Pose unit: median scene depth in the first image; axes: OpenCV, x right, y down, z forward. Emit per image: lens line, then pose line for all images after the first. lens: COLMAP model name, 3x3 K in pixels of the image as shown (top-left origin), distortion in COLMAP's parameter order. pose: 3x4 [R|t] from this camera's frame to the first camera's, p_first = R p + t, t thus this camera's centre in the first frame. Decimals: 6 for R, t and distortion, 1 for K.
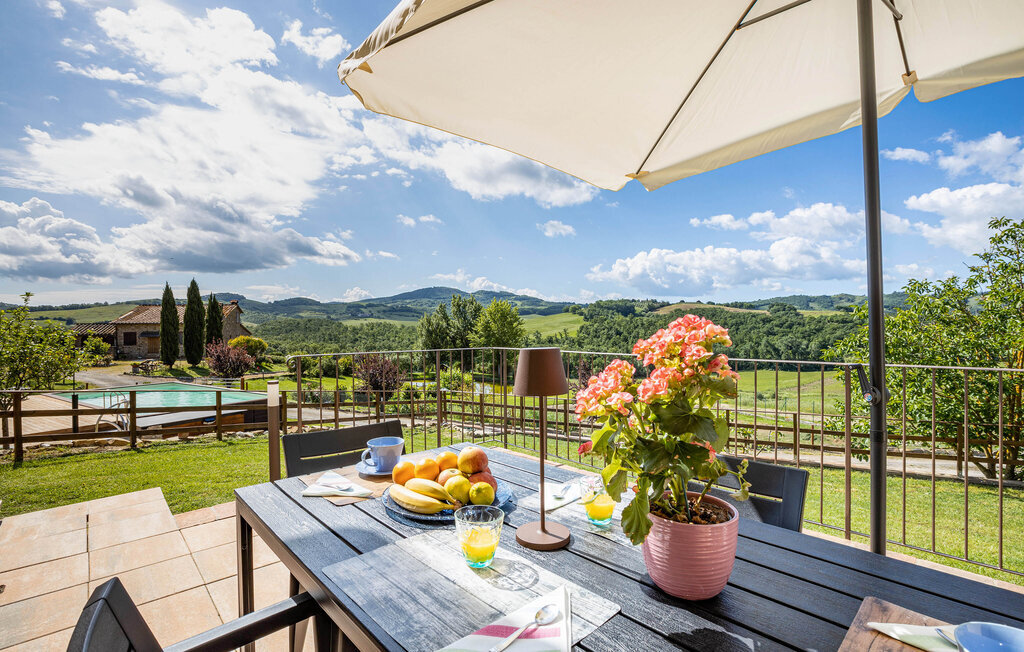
lens RADIAL K [[463.4, 0, 512.0], [0, 463.4, 326.0], [0, 0, 1]] dist [-0.056600, 0.023400]
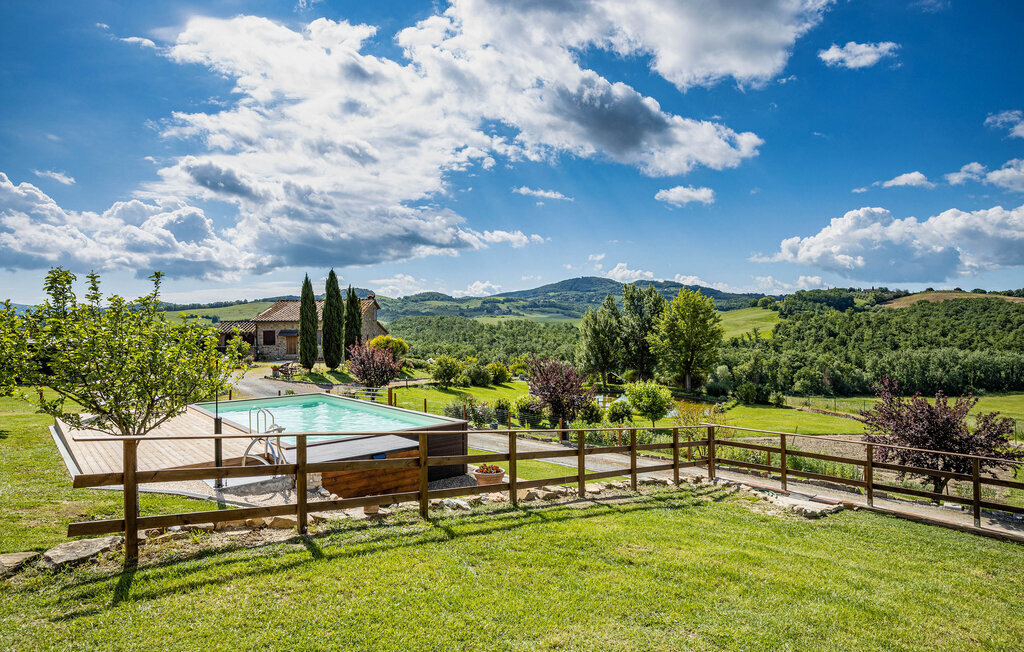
lens RADIAL K [[550.3, 0, 507.7], [0, 550.3, 322.6], [0, 0, 1]] dist [-0.037476, 0.000760]
pose [[0.959429, -0.000373, -0.281949, -0.072117], [-0.000588, 0.999994, -0.003324, 0.000834], [0.281948, 0.003355, 0.959424, 0.074009]]
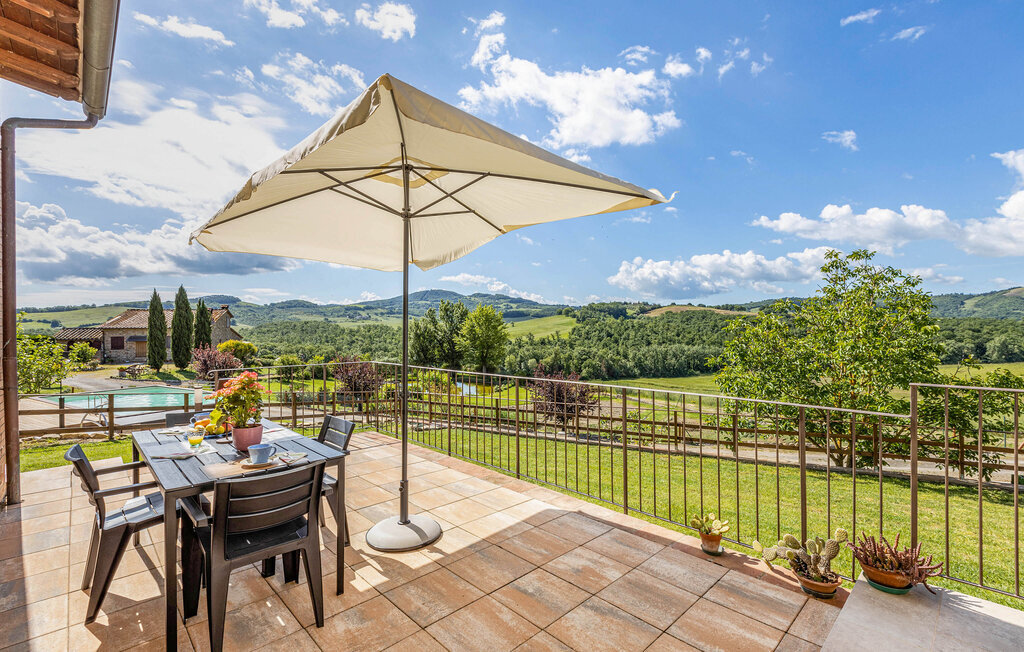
lens RADIAL K [[456.6, 0, 518.2], [0, 456.6, 327.4], [0, 0, 1]] dist [0.002887, -0.000312]
pose [[0.999922, -0.000507, 0.012447, 0.047302], [0.000499, 1.000000, 0.000684, -0.007129], [-0.012448, -0.000678, 0.999922, -0.049223]]
